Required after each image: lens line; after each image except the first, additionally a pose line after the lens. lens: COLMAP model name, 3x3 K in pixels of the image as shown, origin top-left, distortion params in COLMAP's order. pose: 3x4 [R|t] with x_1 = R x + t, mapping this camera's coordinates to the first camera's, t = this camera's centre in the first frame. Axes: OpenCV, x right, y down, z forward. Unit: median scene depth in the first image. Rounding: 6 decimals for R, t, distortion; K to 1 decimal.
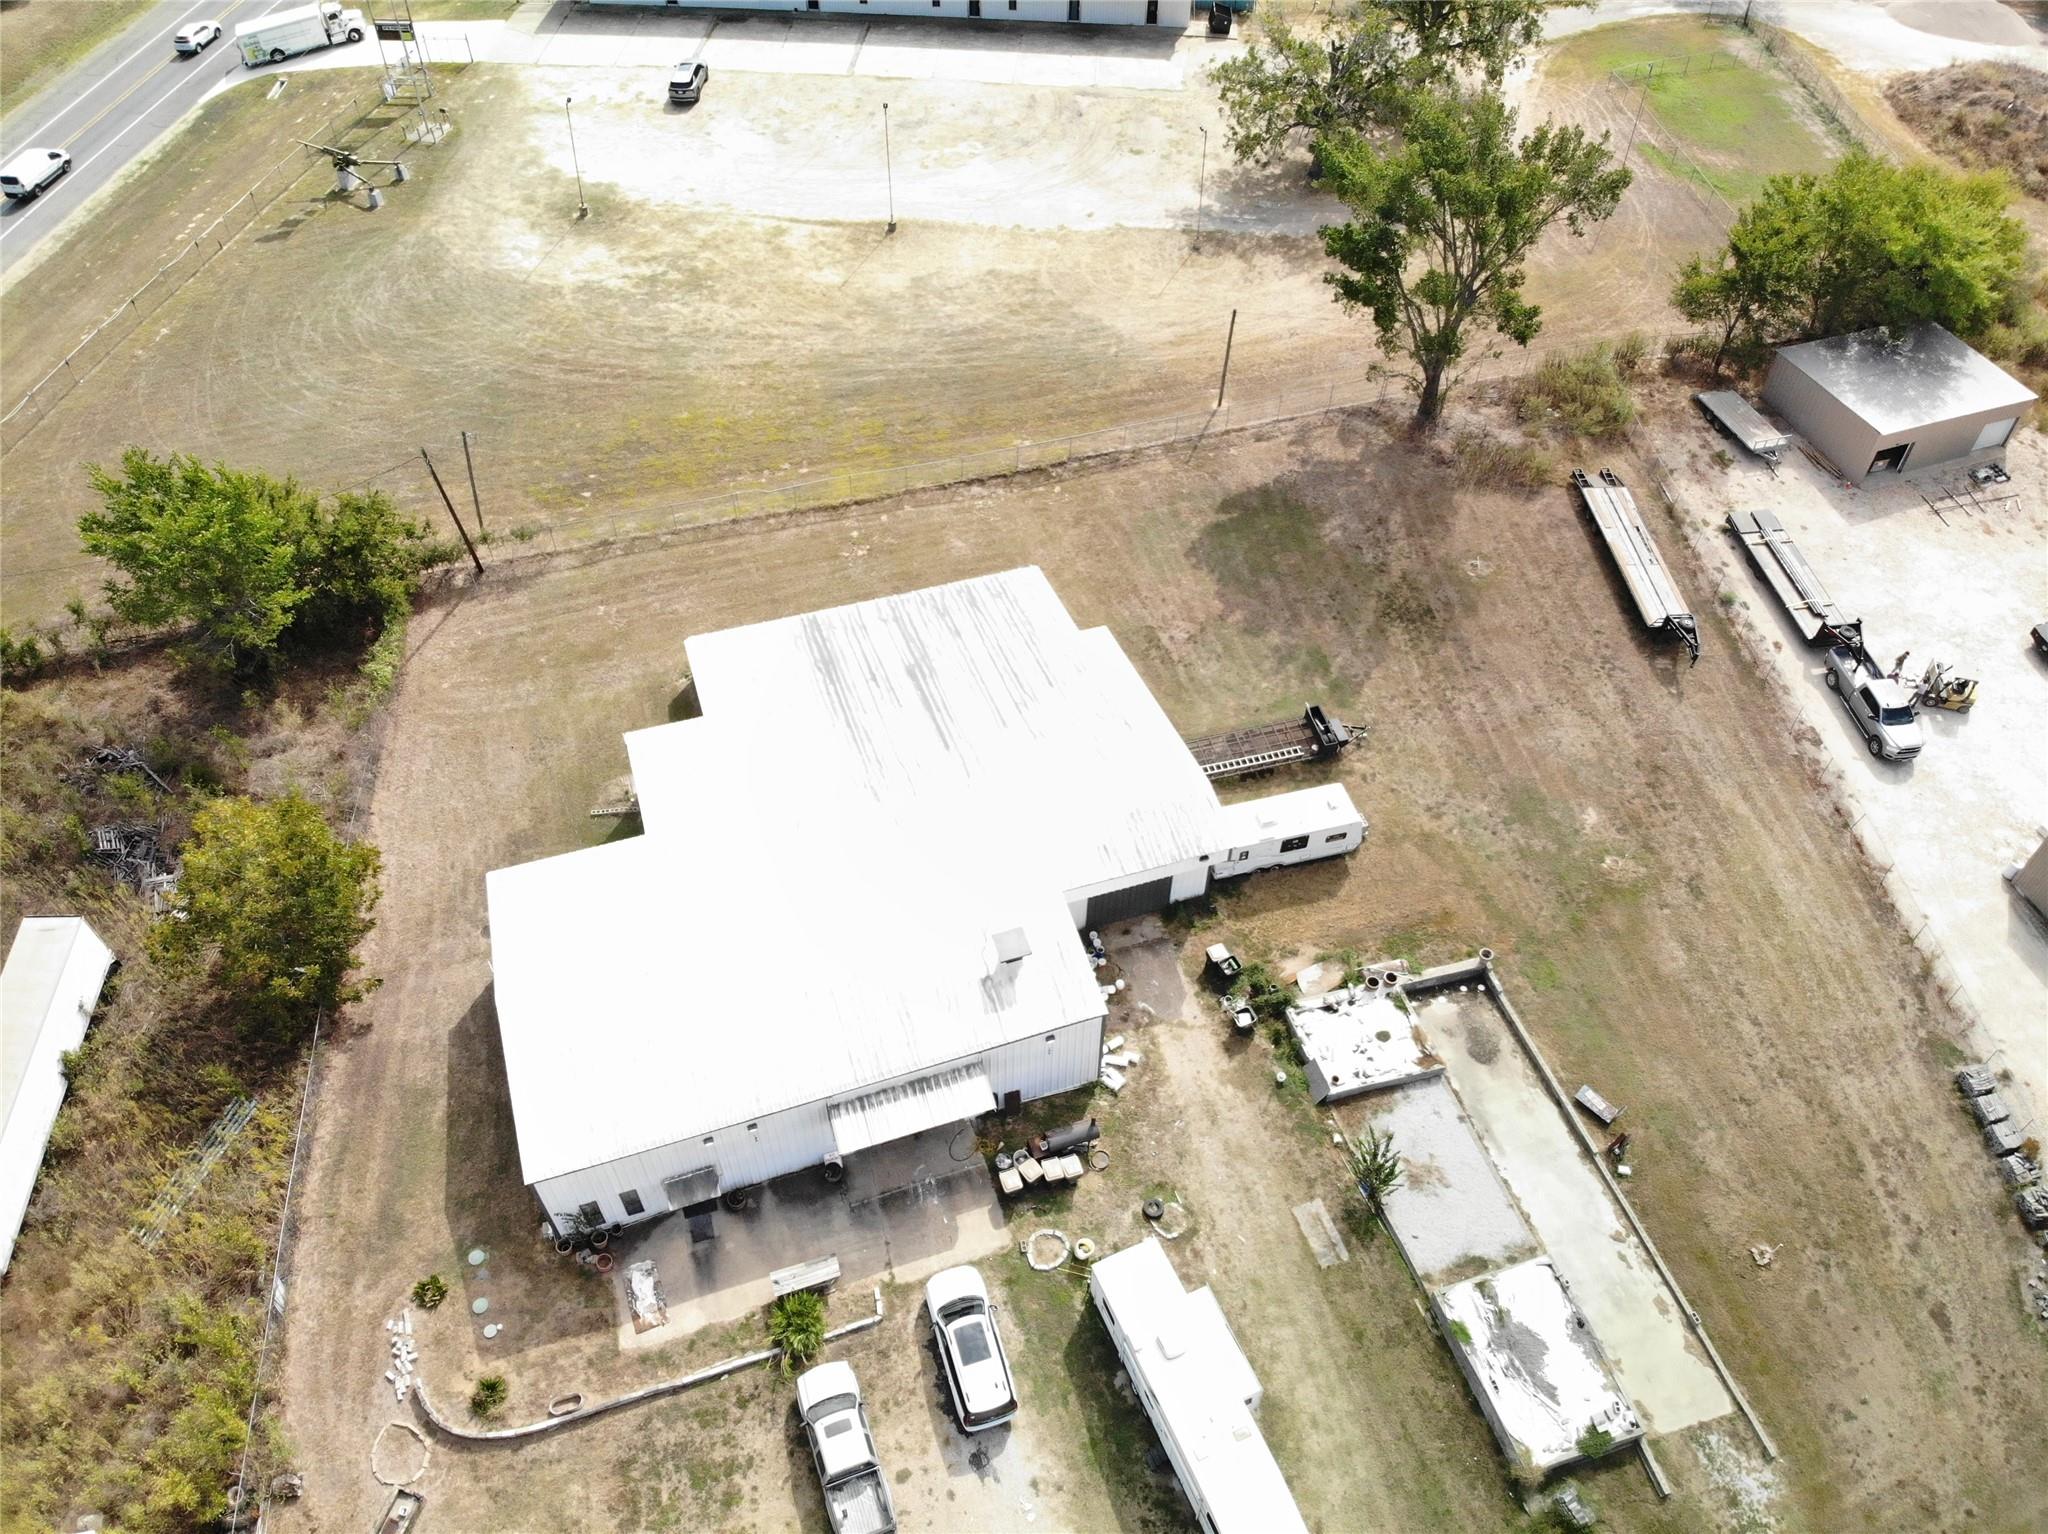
lens RADIAL K [[1496.9, 0, 1017.8], [0, 1496.9, 759.2], [0, 0, 1]] dist [0.079375, -0.209422]
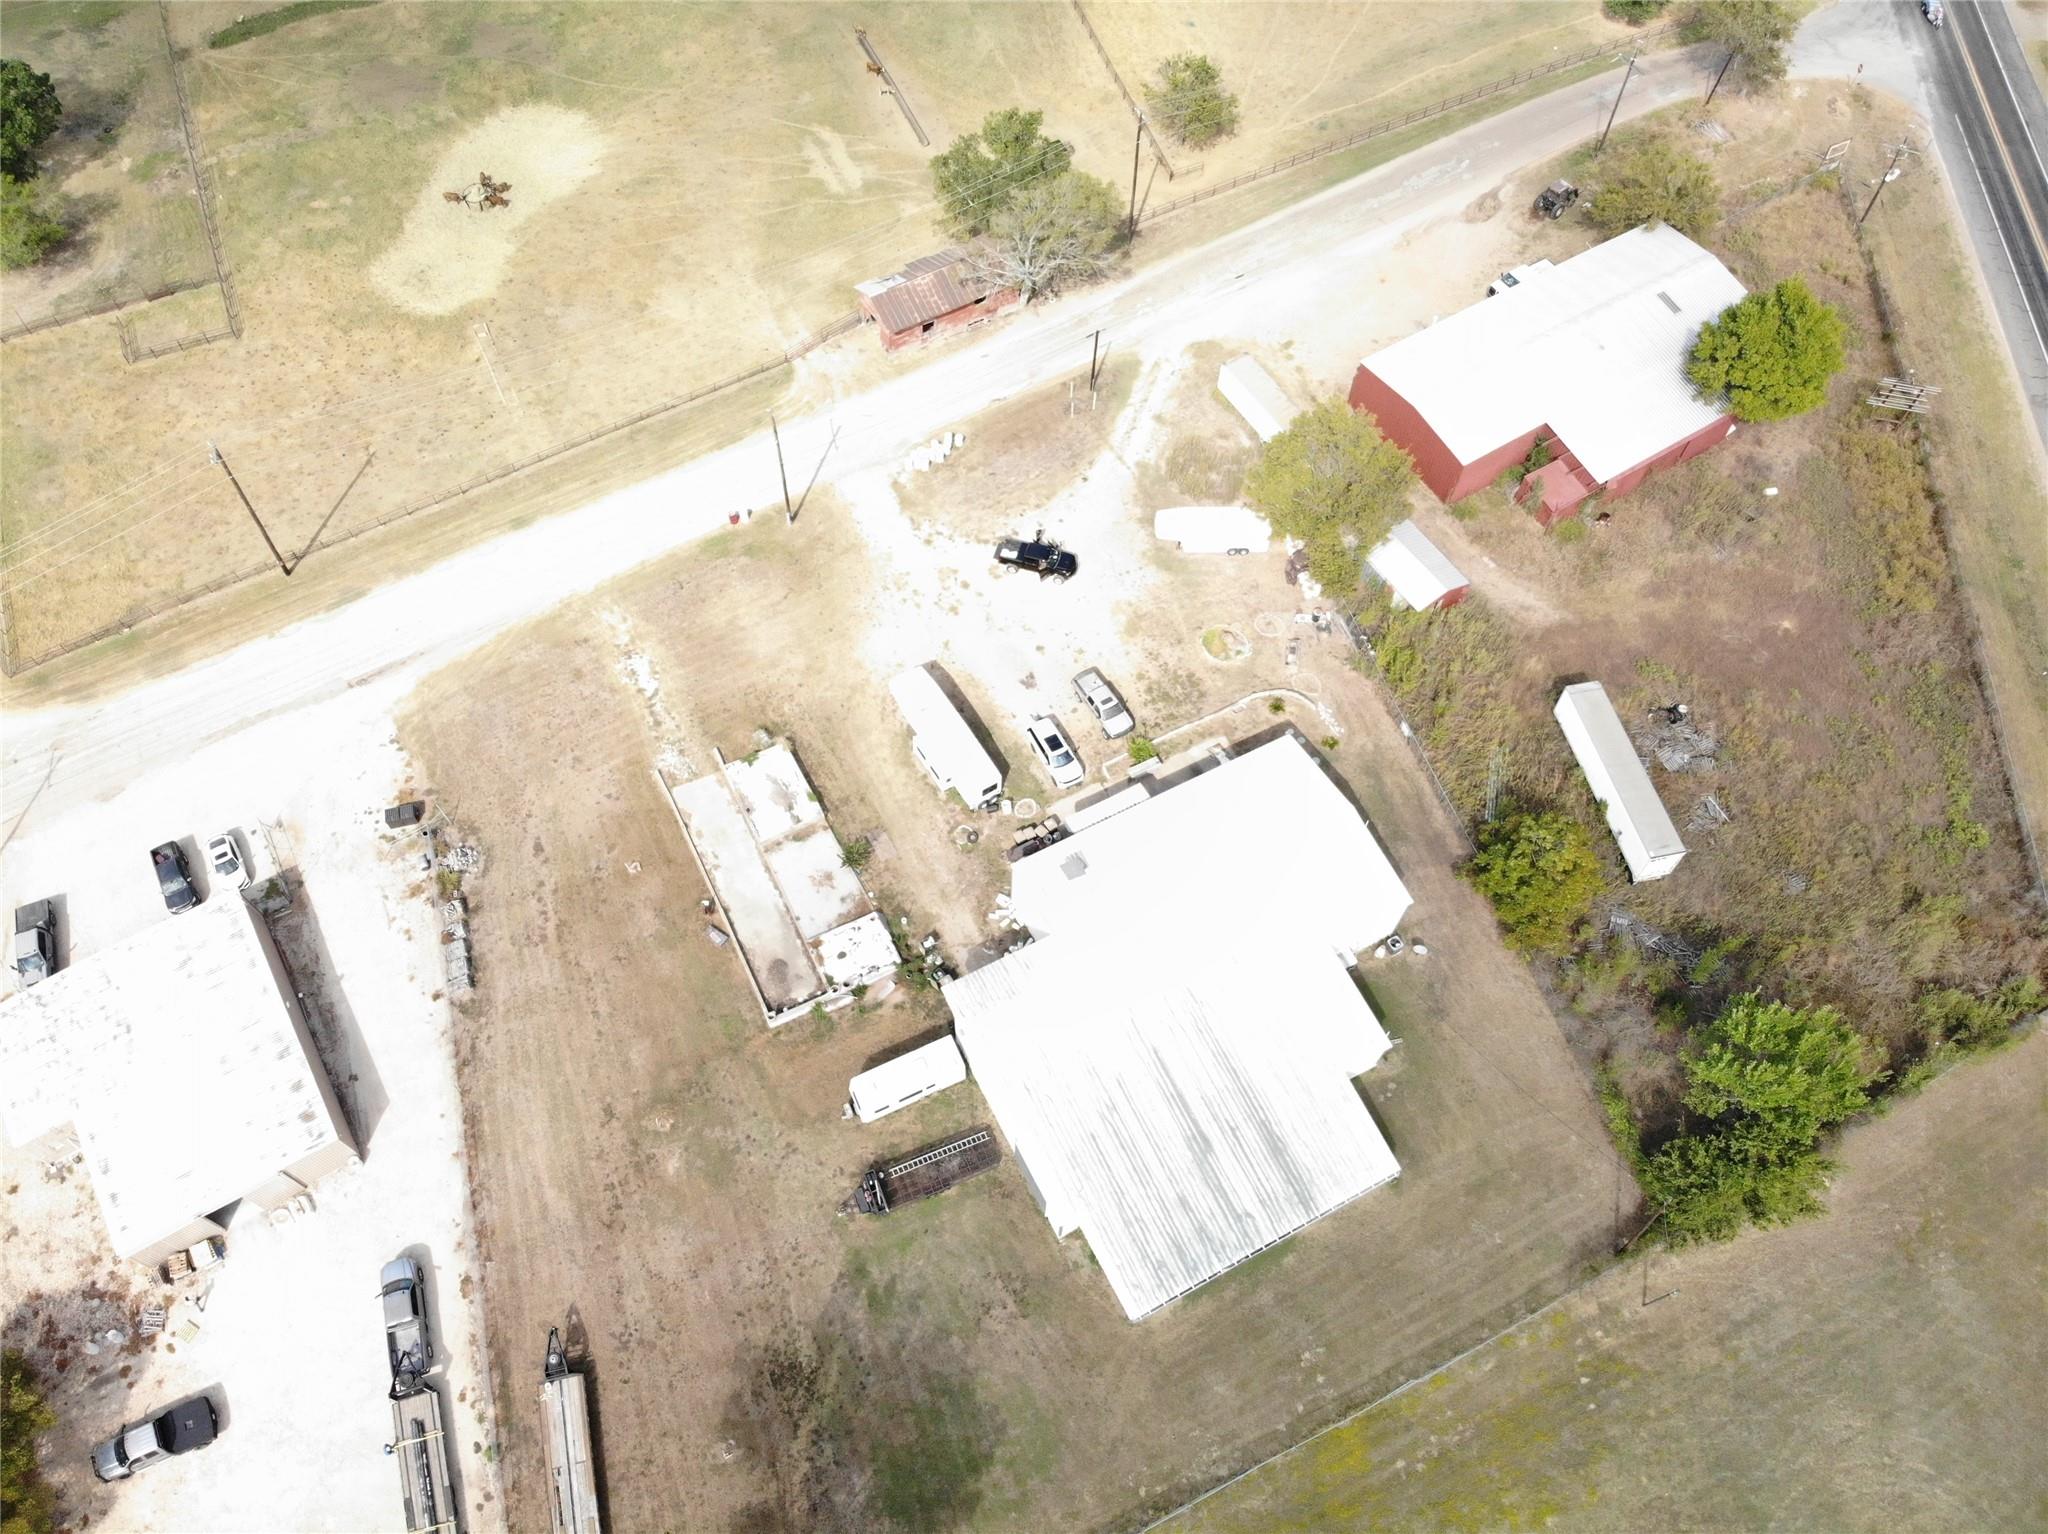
lens RADIAL K [[1526.0, 0, 1018.2], [0, 1526.0, 756.3], [0, 0, 1]] dist [0.089522, -0.236579]
pose [[-0.985389, 0.132902, -0.106520, 0.212303], [-0.143037, -0.306203, 0.941159, -1.370254], [0.092465, 0.942644, 0.320739, 0.311277]]
